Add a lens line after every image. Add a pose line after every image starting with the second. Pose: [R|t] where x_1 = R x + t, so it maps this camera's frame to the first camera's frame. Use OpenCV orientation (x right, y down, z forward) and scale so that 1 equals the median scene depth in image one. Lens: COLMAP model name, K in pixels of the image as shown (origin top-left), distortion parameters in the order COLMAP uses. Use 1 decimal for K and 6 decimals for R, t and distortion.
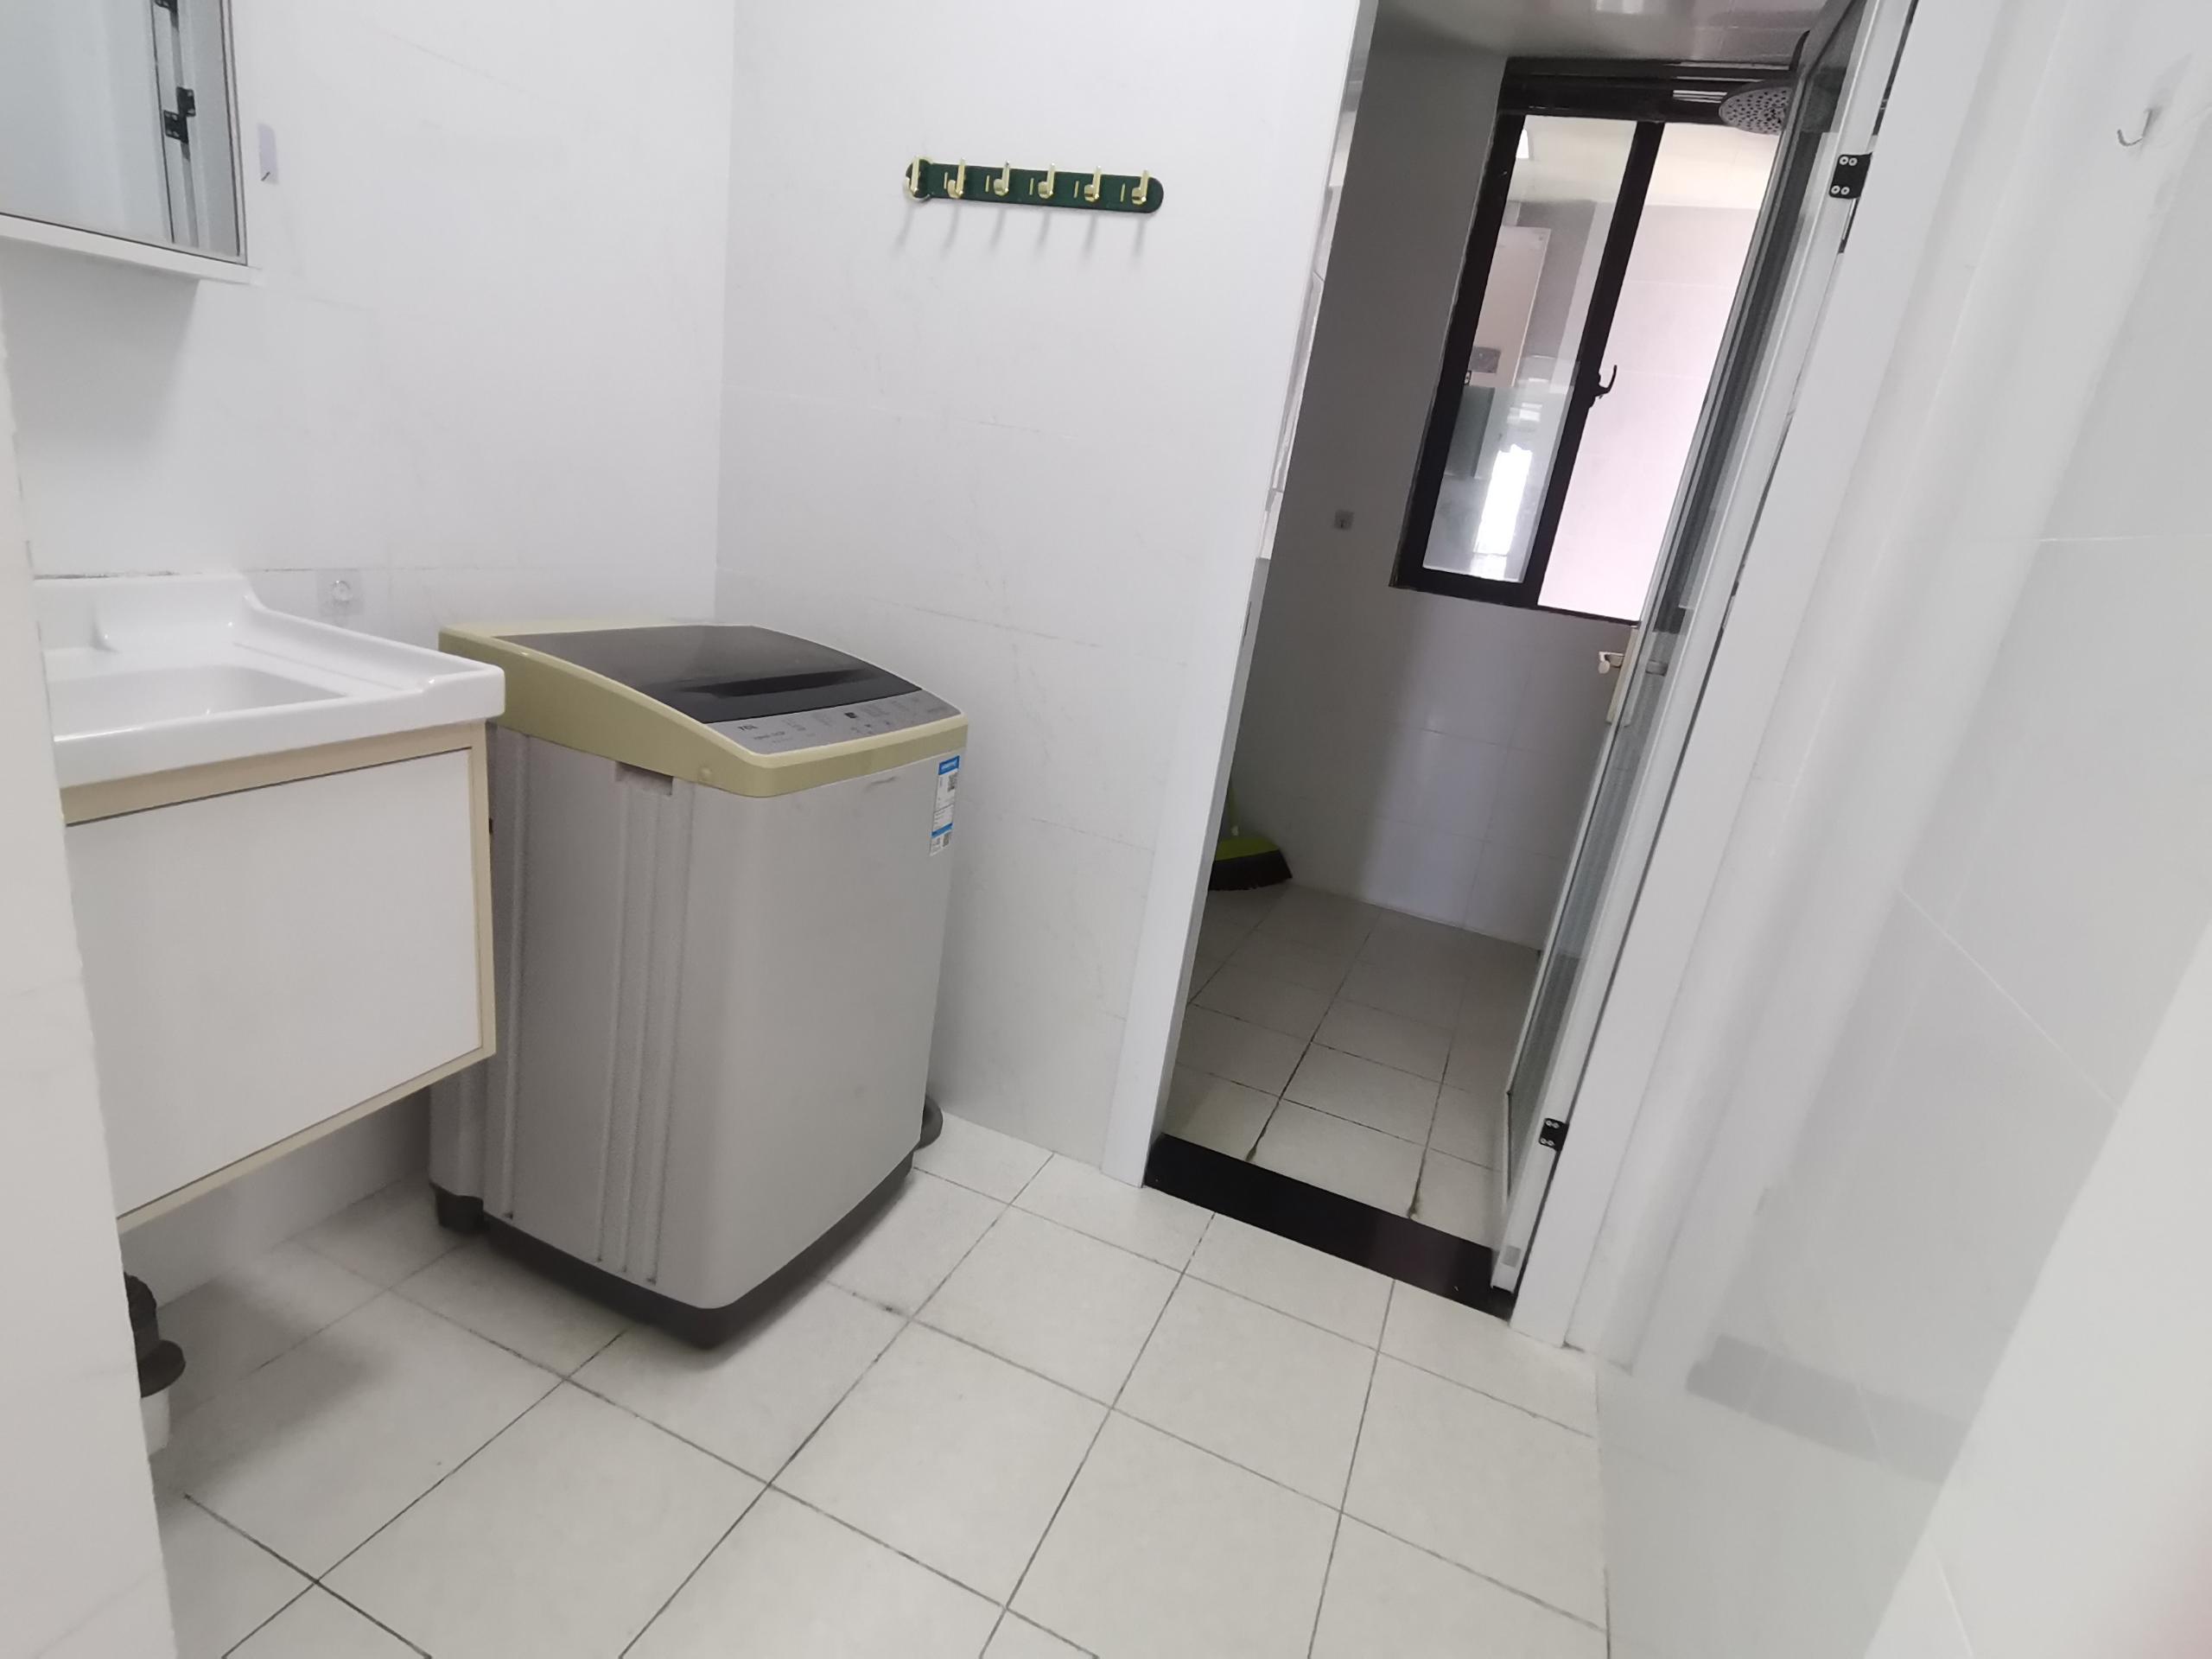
lens RADIAL K [[1101.9, 0, 1109.1], [0, 1101.9, 841.1], [0, 0, 1]] dist [0.006797, 0.000076]
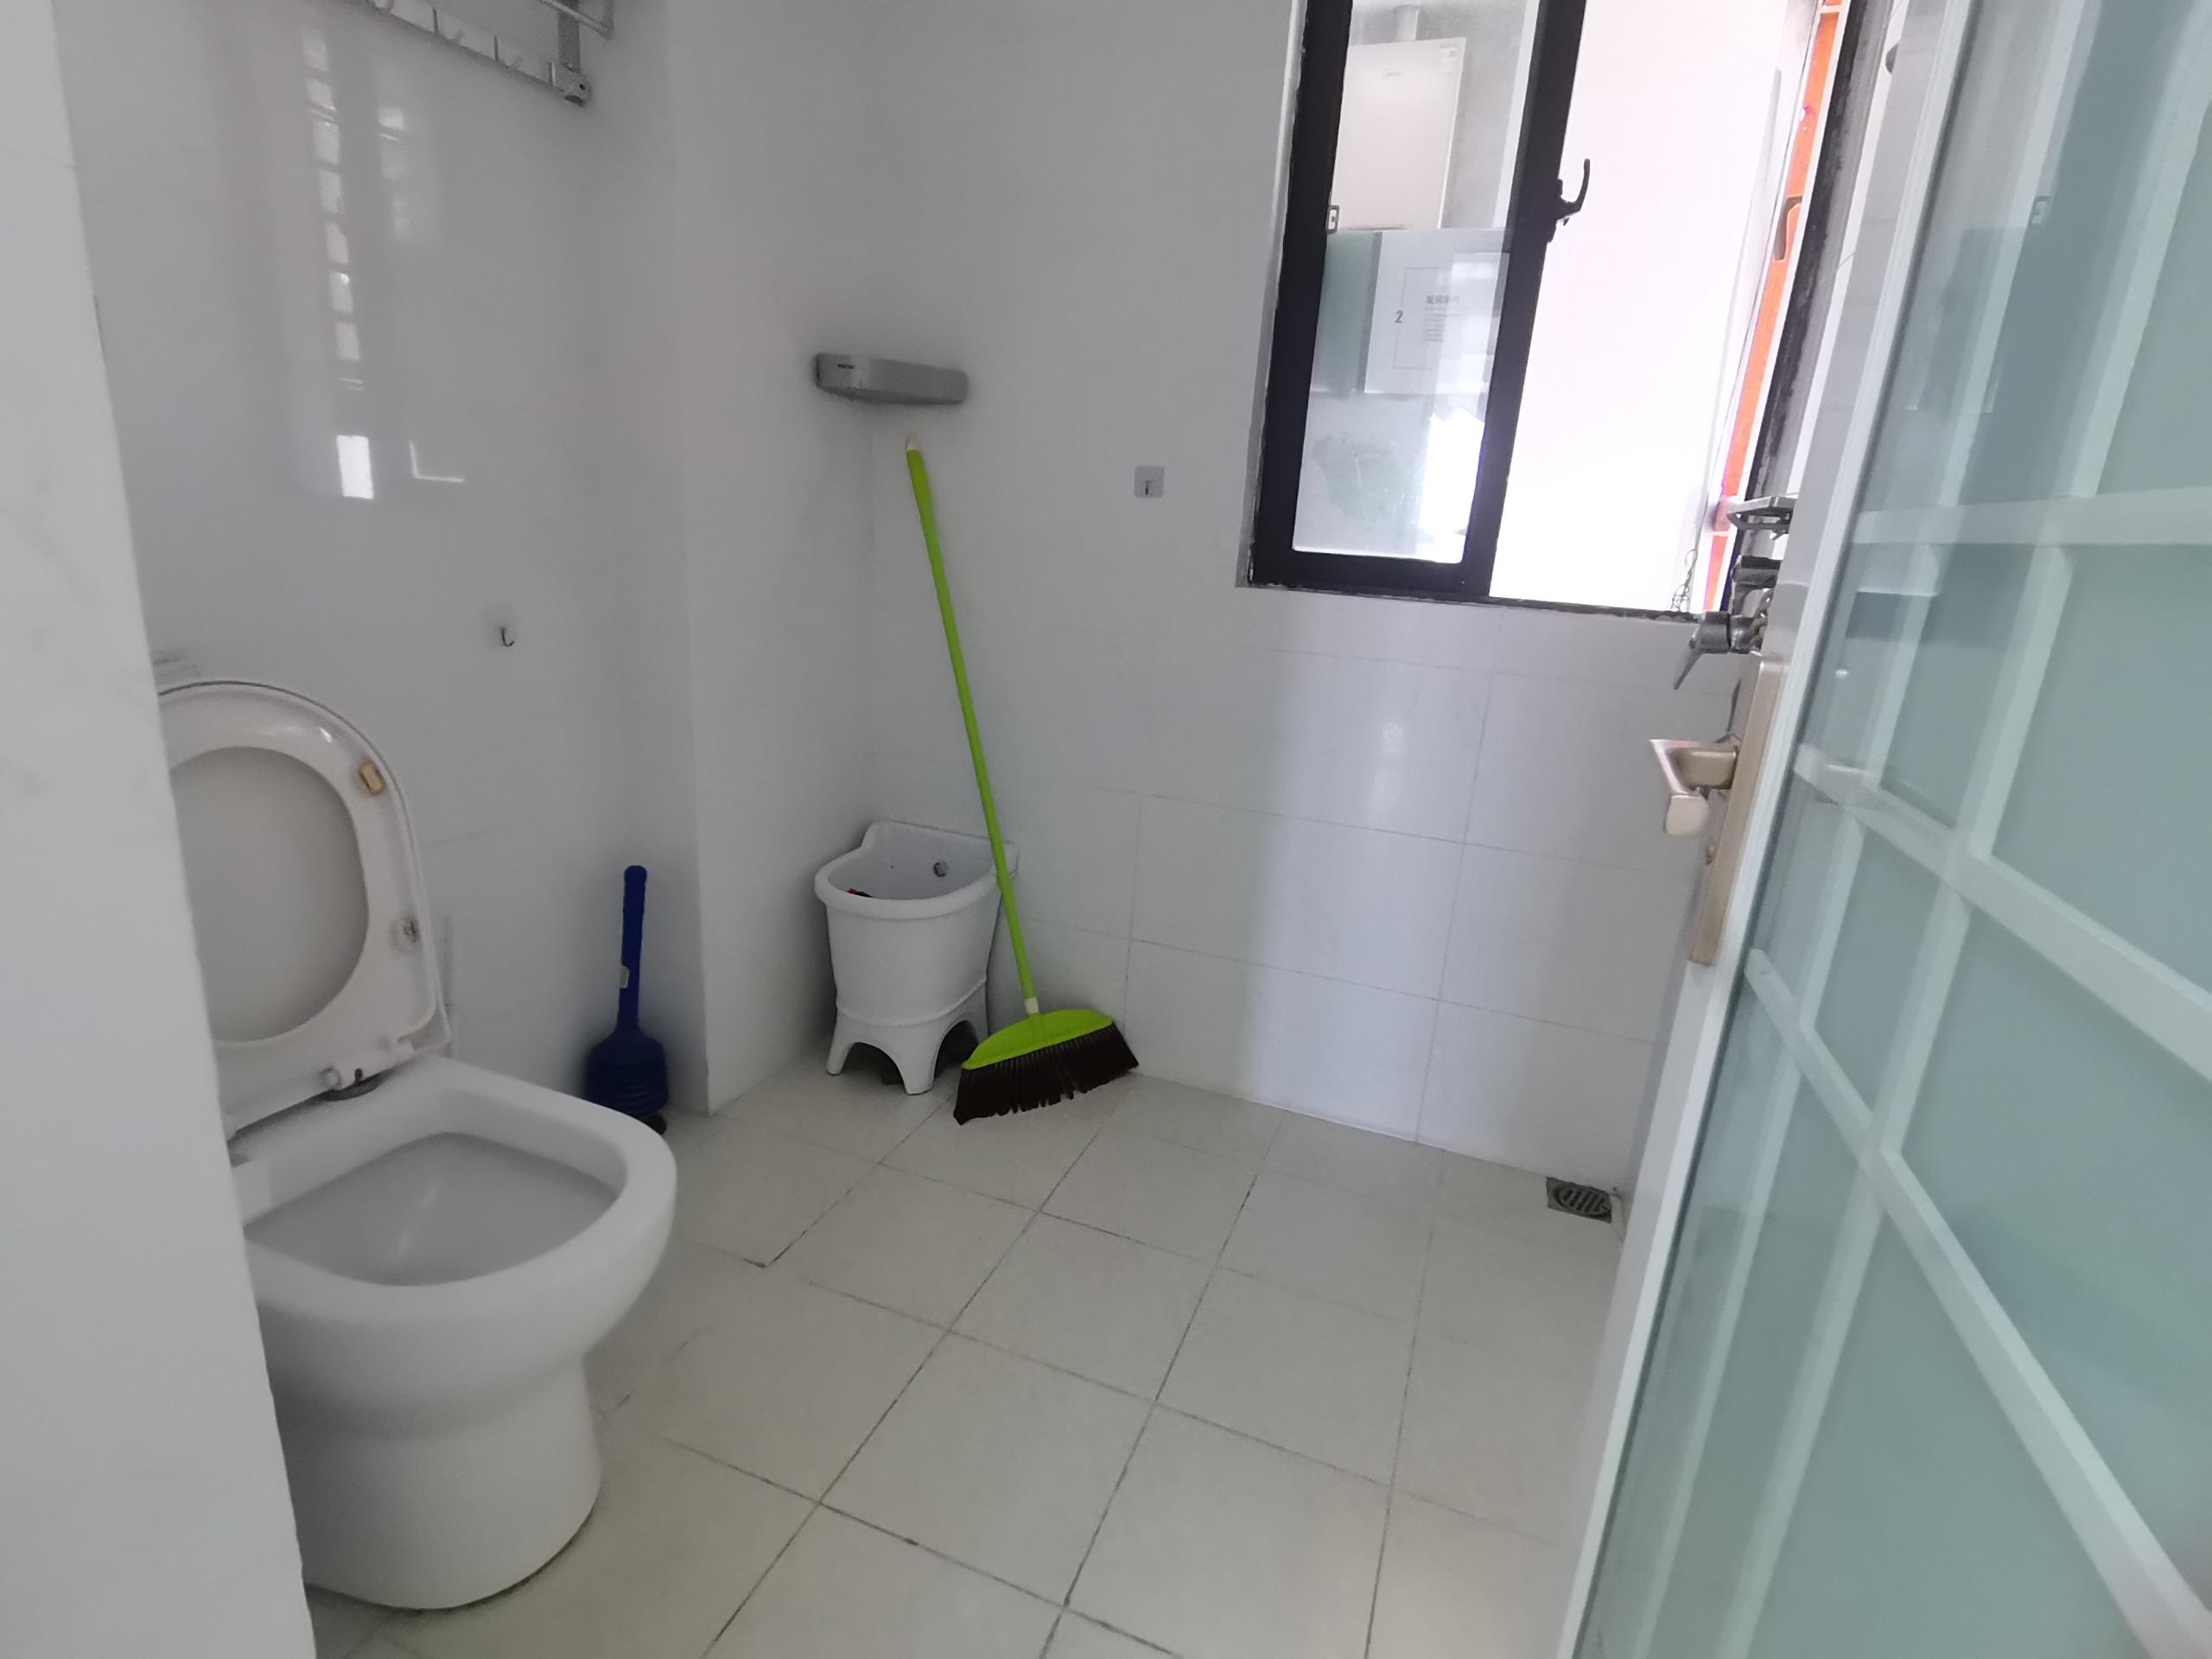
lens RADIAL K [[1101.9, 0, 1098.6], [0, 1101.9, 823.2], [0, 0, 1]] dist [0.006797, 0.000076]
pose [[0.996636, -0.081317, -0.010232, 0.177437], [0.080878, 0.996006, -0.037818, -0.089229], [0.013267, 0.036864, 0.999232, 0.418245]]
